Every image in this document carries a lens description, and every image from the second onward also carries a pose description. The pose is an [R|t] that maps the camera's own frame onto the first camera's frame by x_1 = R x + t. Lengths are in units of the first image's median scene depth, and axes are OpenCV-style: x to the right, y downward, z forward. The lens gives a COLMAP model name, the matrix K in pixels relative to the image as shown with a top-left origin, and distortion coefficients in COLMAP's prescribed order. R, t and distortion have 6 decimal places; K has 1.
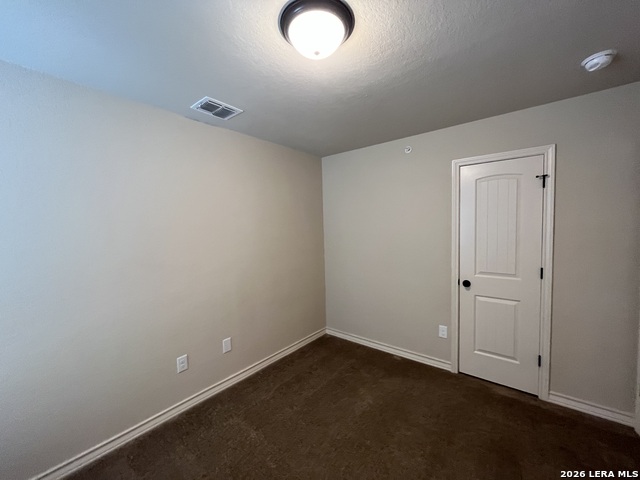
lens RADIAL K [[257.2, 0, 319.8], [0, 257.2, 240.6], [0, 0, 1]] dist [-0.002333, 0.000100]
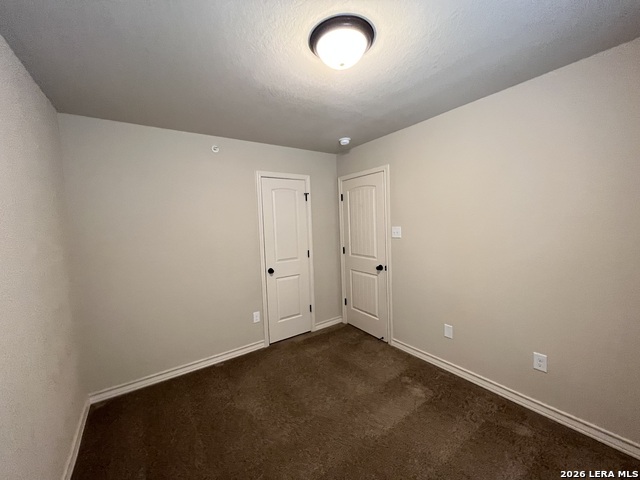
lens RADIAL K [[257.2, 0, 319.8], [0, 257.2, 240.6], [0, 0, 1]] dist [-0.002333, 0.000100]
pose [[0.272294, -0.059774, 0.960356, -0.583451], [0.078864, 0.996097, 0.039638, -0.013048], [-0.958977, 0.064944, 0.275945, 0.423861]]
